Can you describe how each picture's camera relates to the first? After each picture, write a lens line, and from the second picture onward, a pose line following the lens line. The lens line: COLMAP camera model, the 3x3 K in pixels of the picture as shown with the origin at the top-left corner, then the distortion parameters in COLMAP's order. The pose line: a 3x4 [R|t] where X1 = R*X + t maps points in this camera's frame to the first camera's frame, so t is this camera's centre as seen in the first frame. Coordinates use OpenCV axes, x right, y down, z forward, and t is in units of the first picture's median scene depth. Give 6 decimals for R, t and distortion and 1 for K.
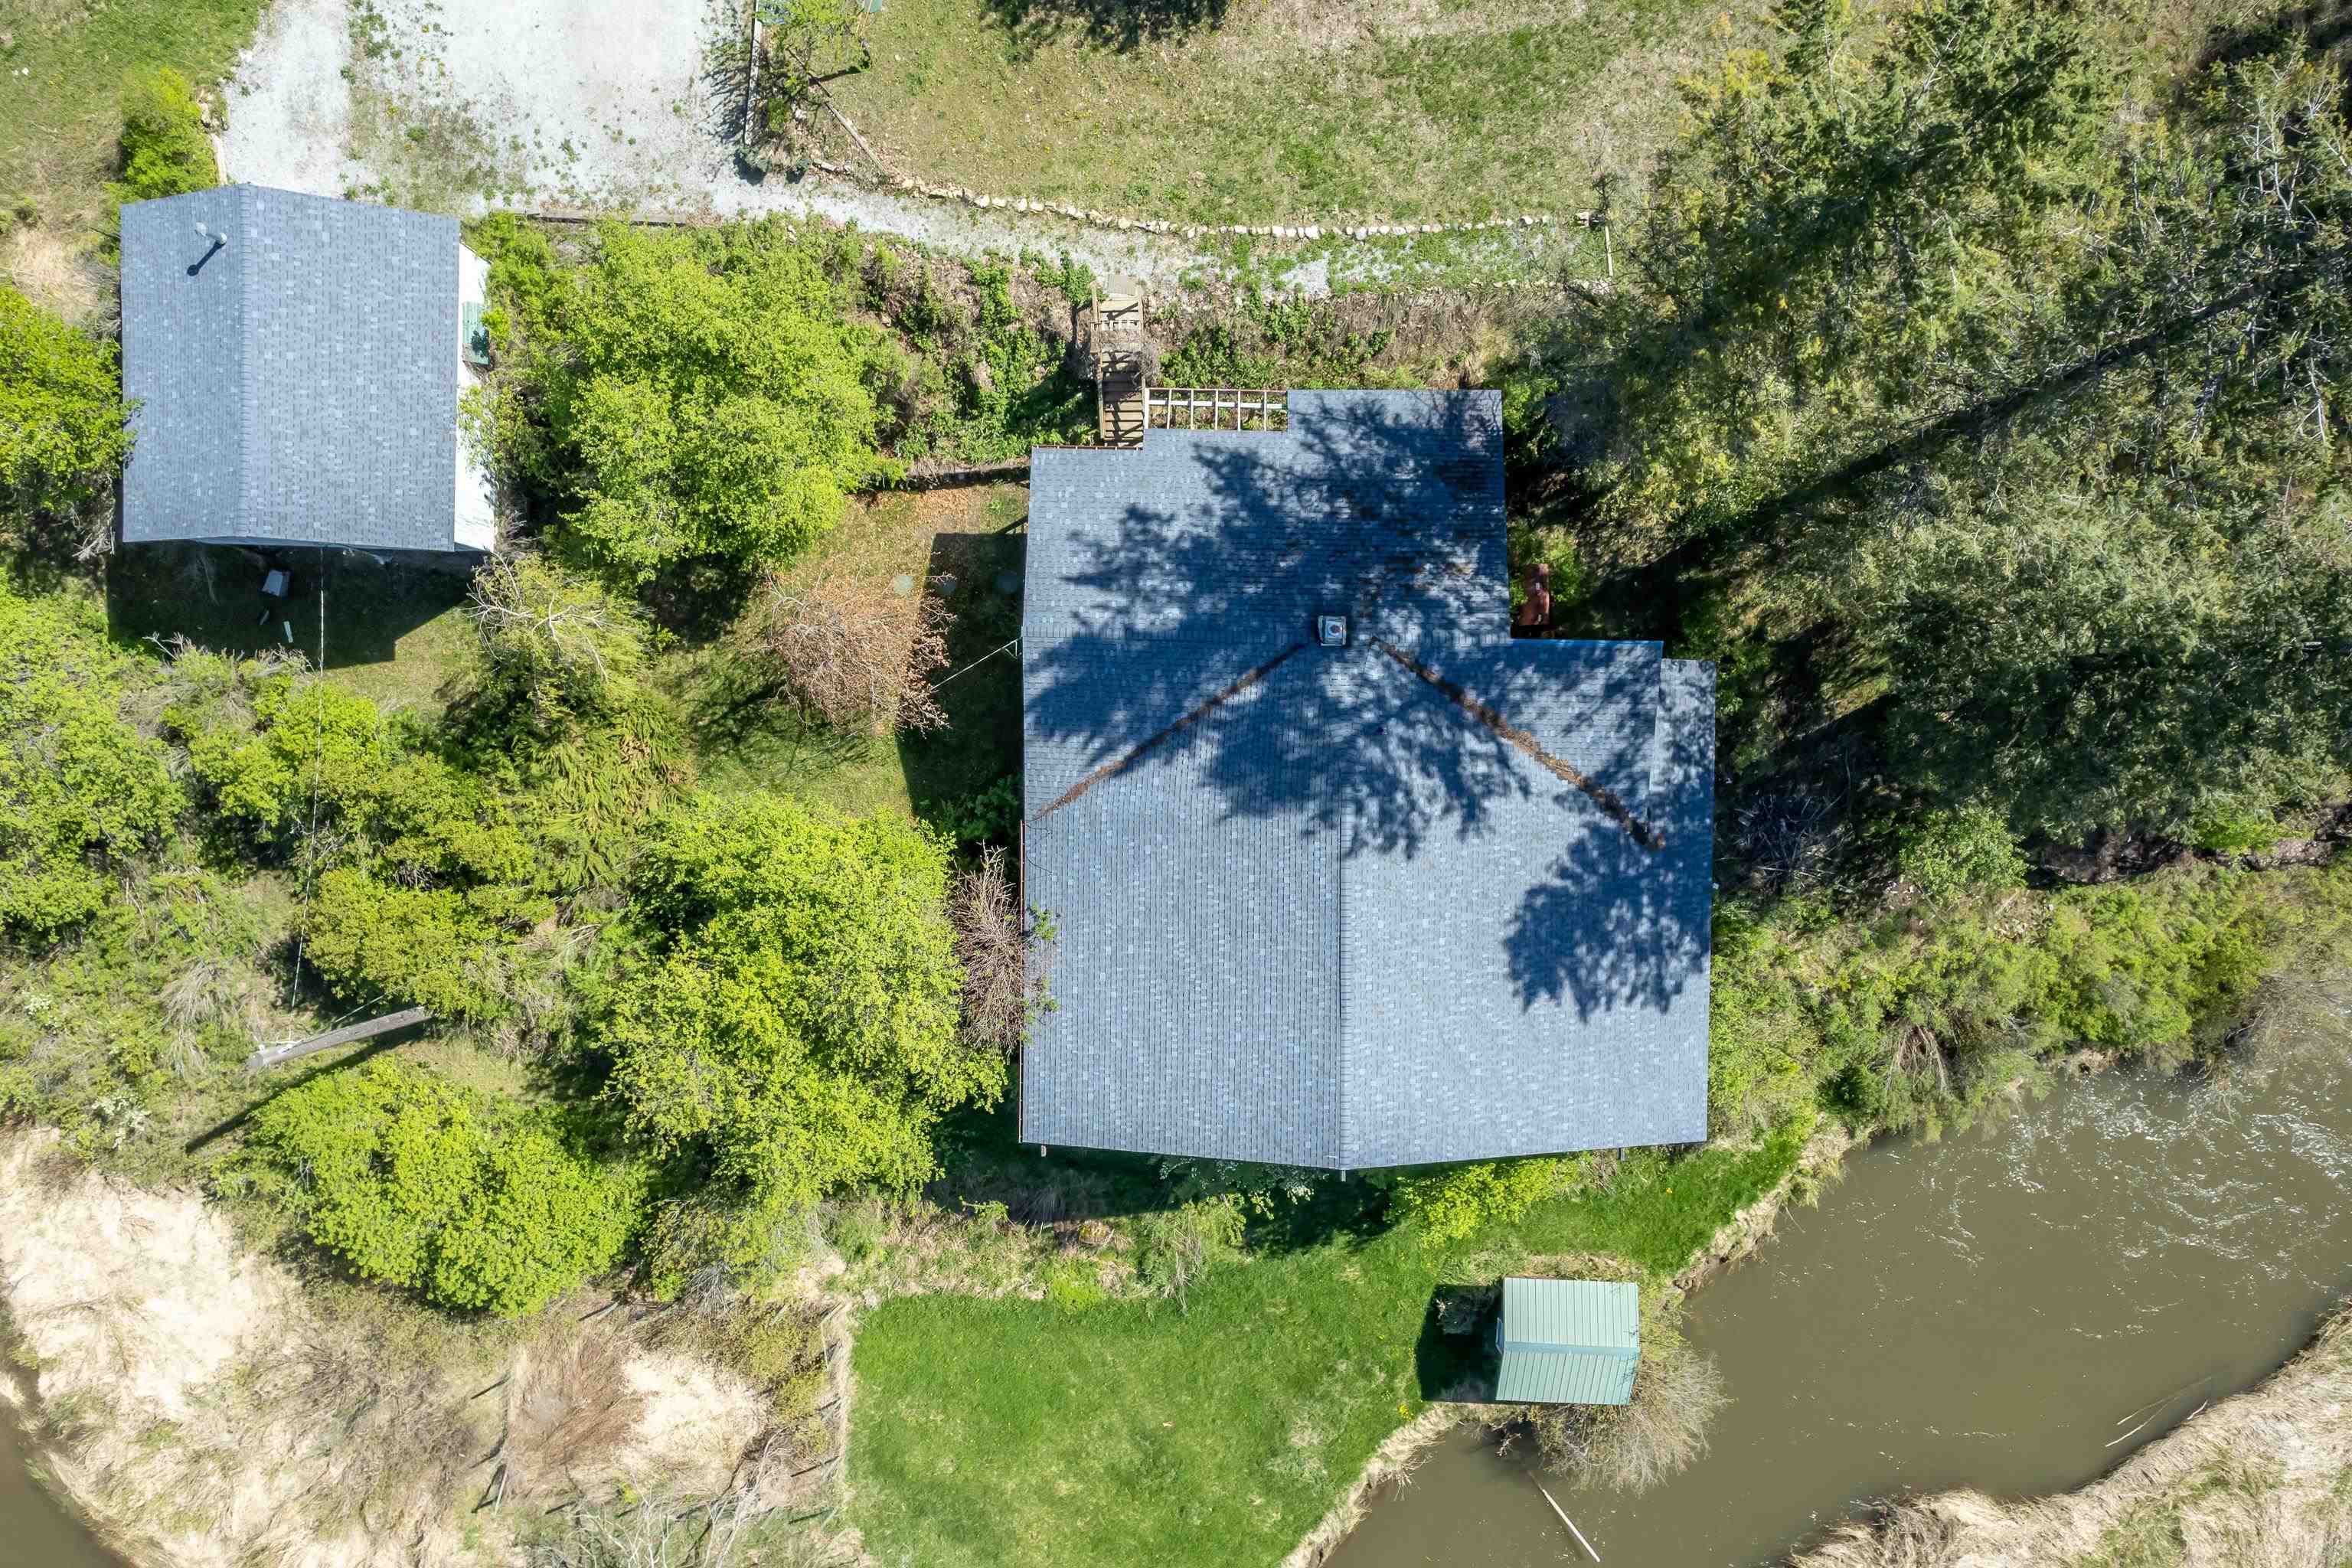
lens RADIAL K [[1537.5, 0, 1164.3], [0, 1537.5, 772.6], [0, 0, 1]] dist [-0.081392, 0.082918]
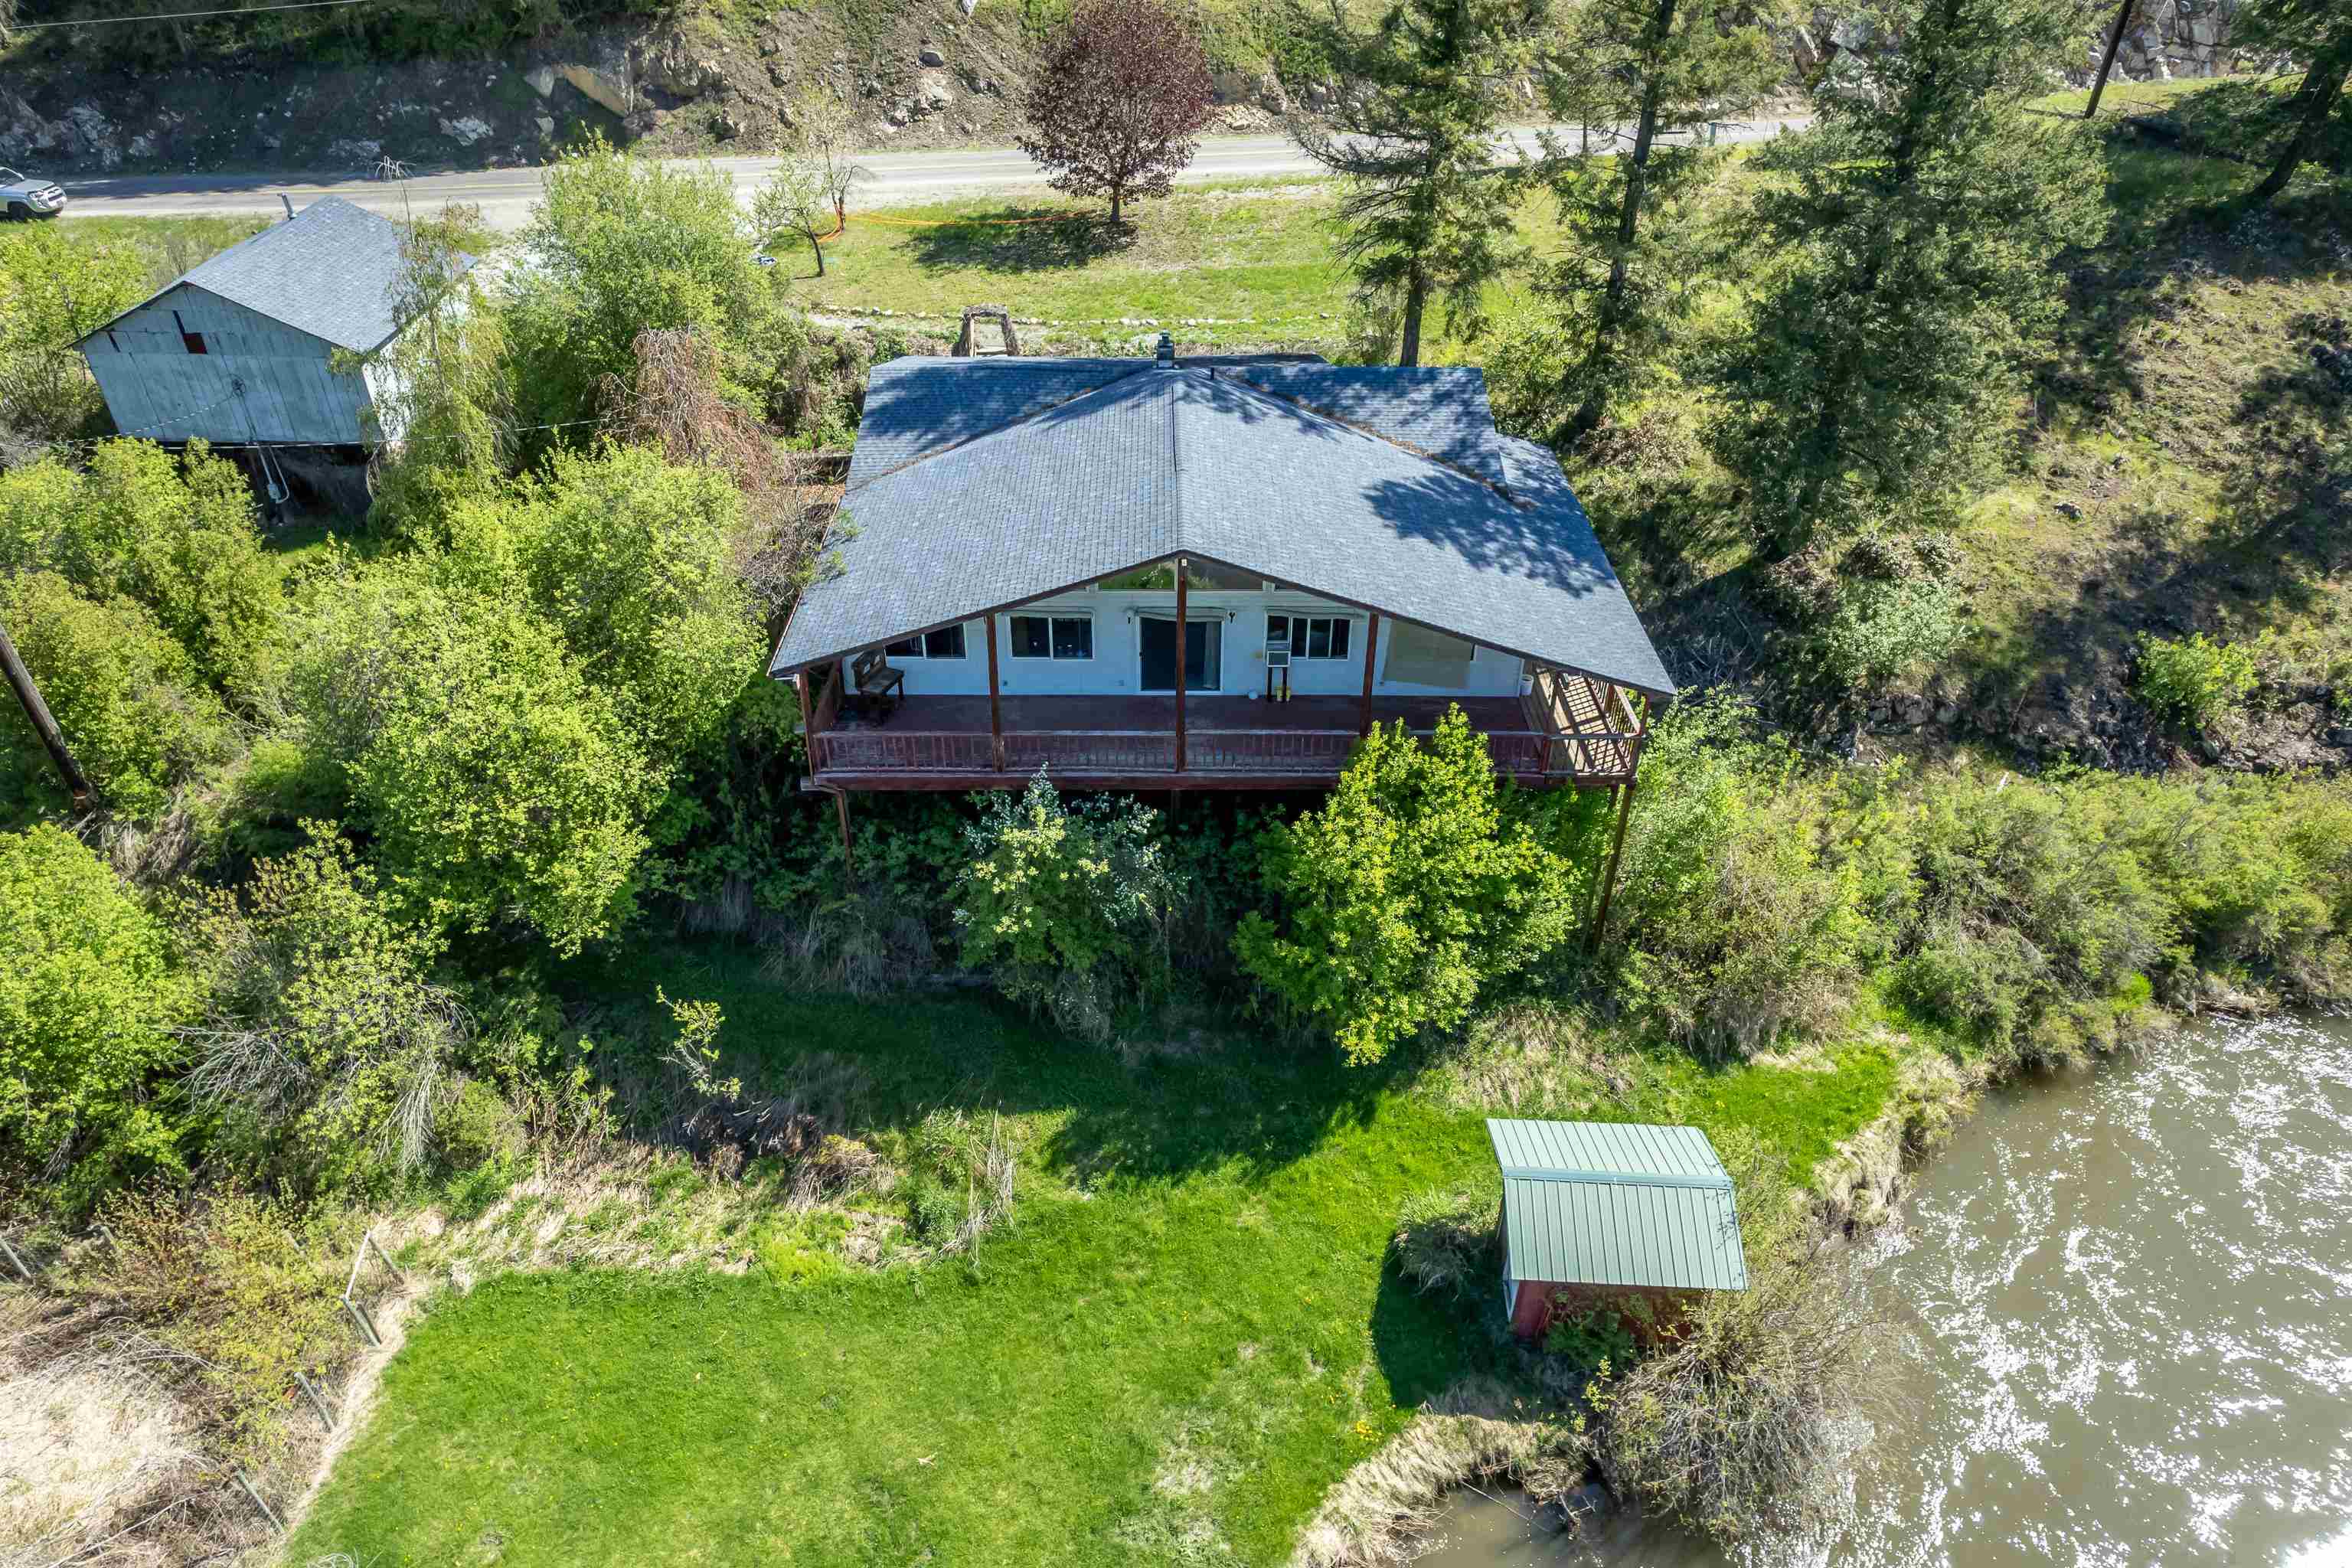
lens RADIAL K [[1537.5, 0, 1164.3], [0, 1537.5, 772.6], [0, 0, 1]] dist [-0.081392, 0.082918]
pose [[0.999834, 0.010174, 0.015104, 0.075559], [0.006640, 0.568628, -0.822568, 0.734966], [-0.016957, 0.822532, 0.568466, 0.498203]]
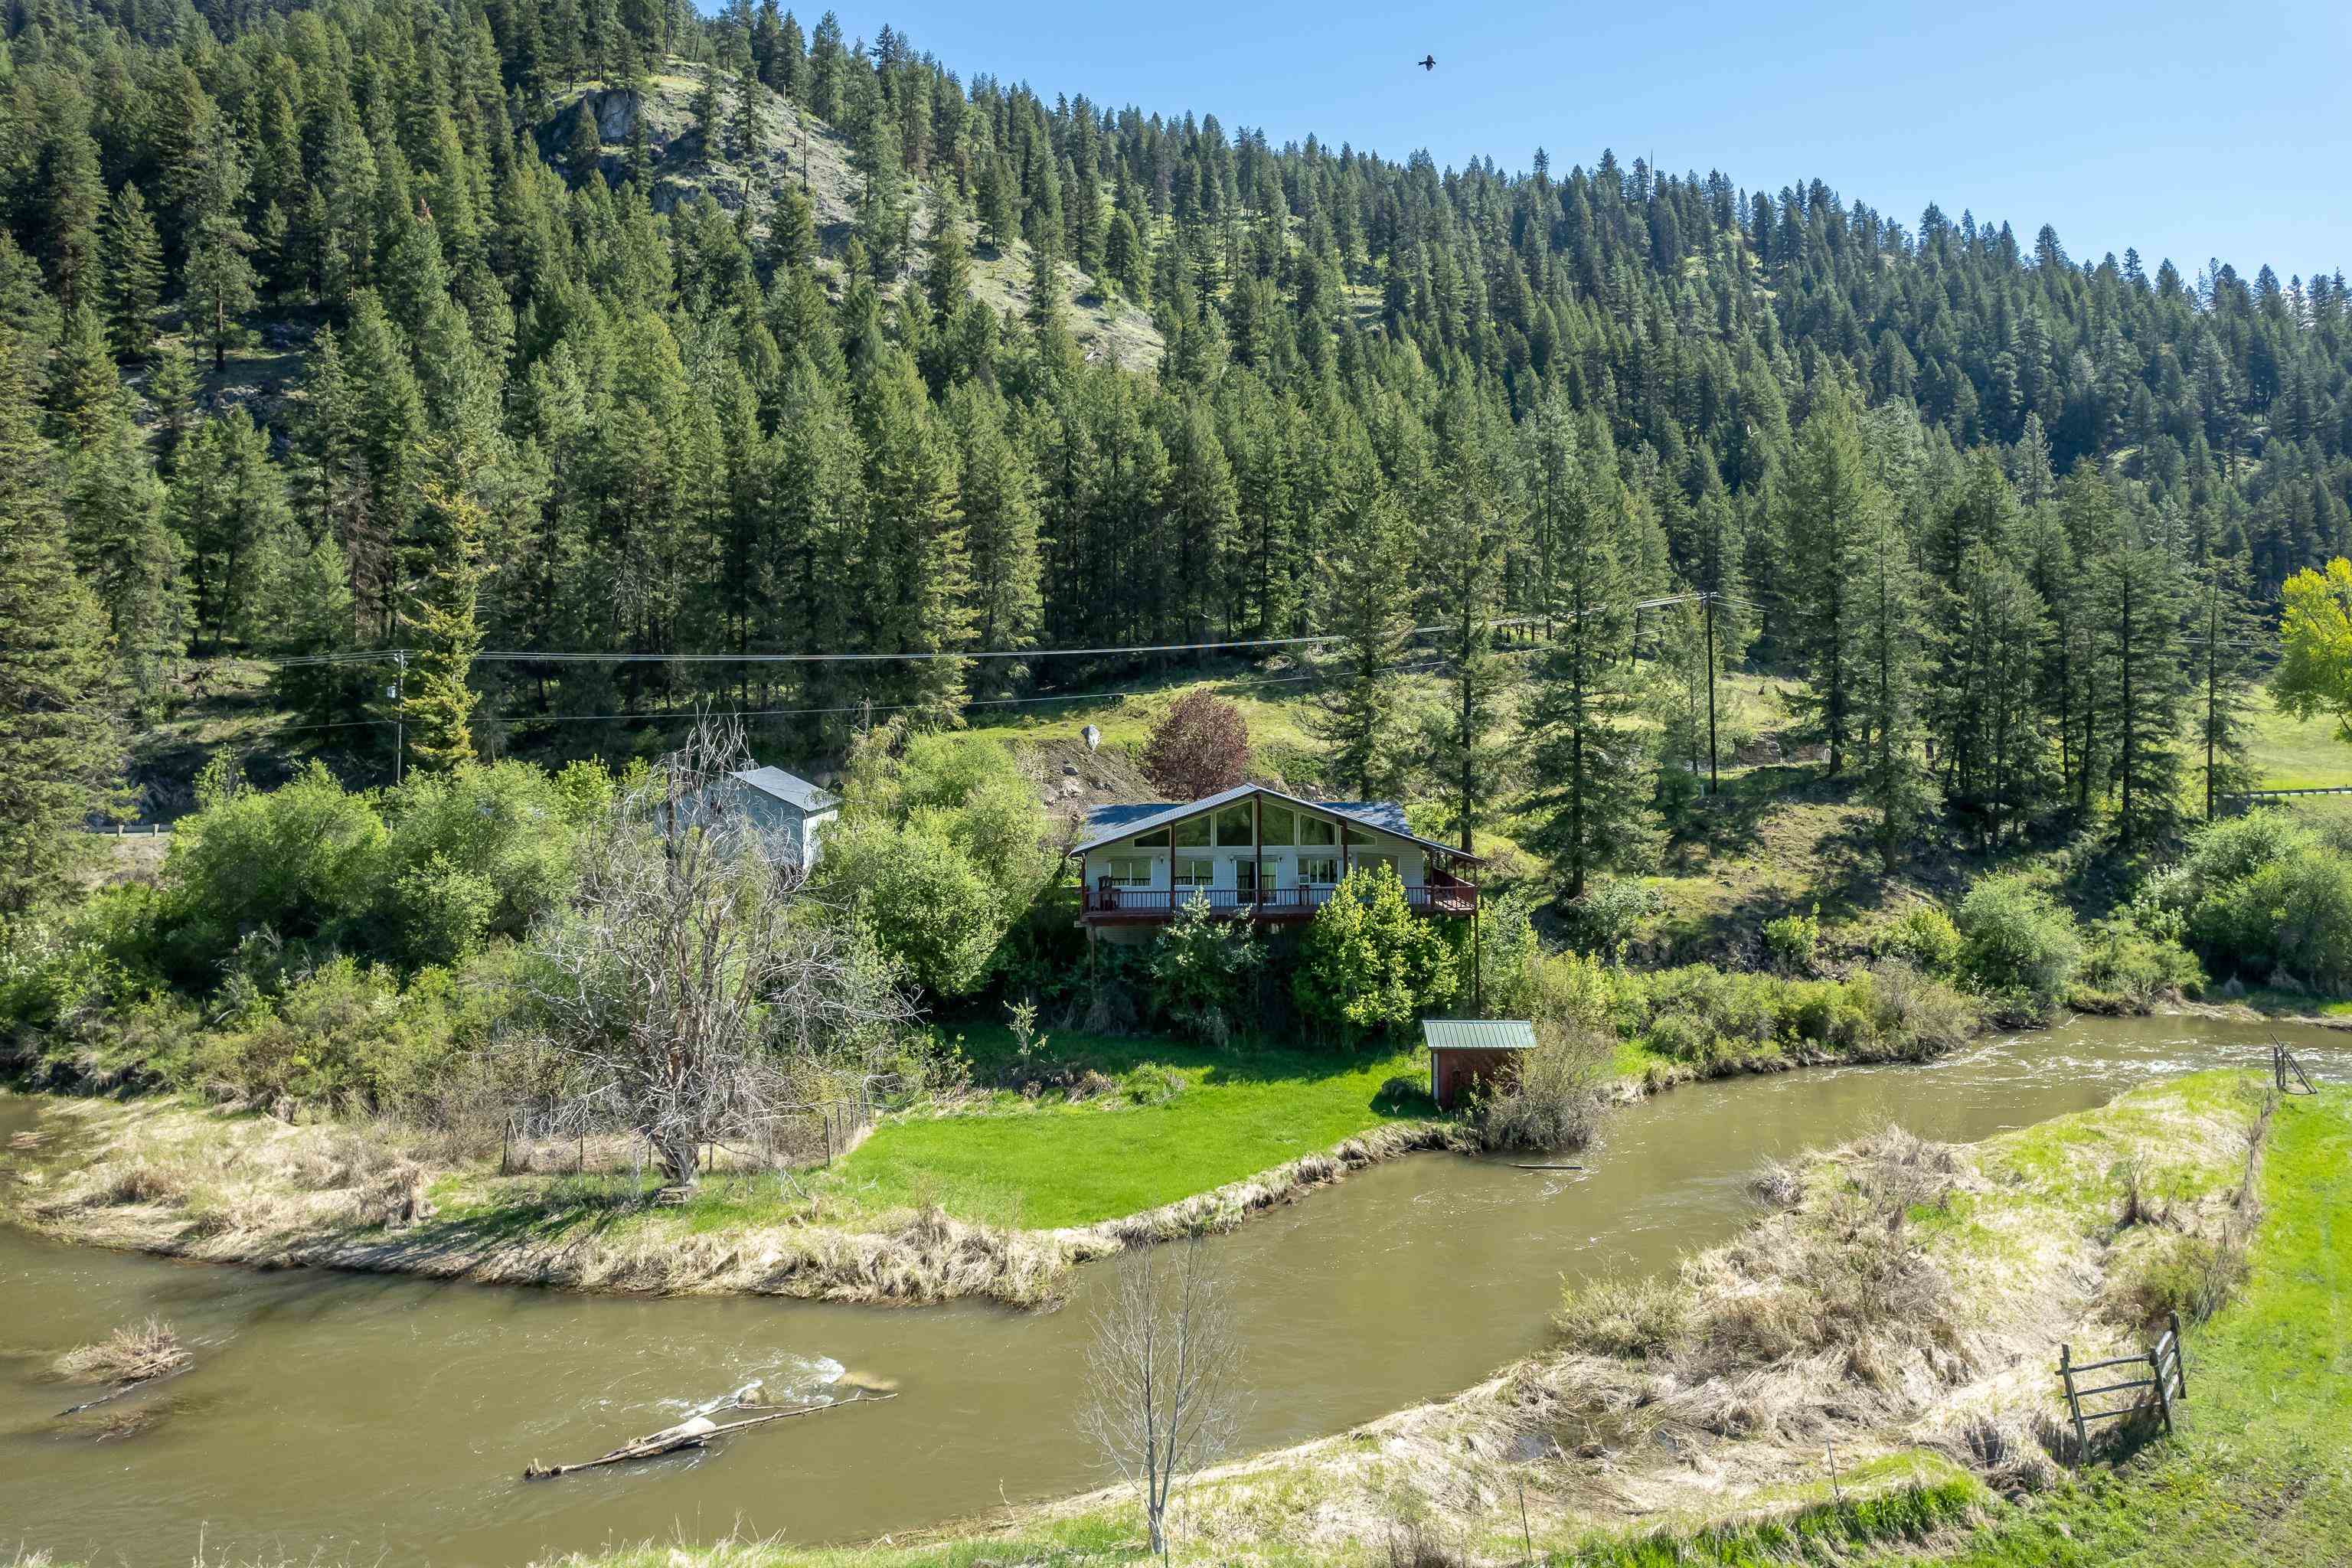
lens RADIAL K [[1540.8, 0, 1288.5], [0, 1540.8, 644.6], [0, 0, 1]] dist [-0.035304, -0.001870]
pose [[0.996208, 0.014033, 0.085865, -0.003496], [0.086558, -0.060040, -0.994436, 1.570533], [-0.008800, 0.998097, -0.061027, 0.717128]]
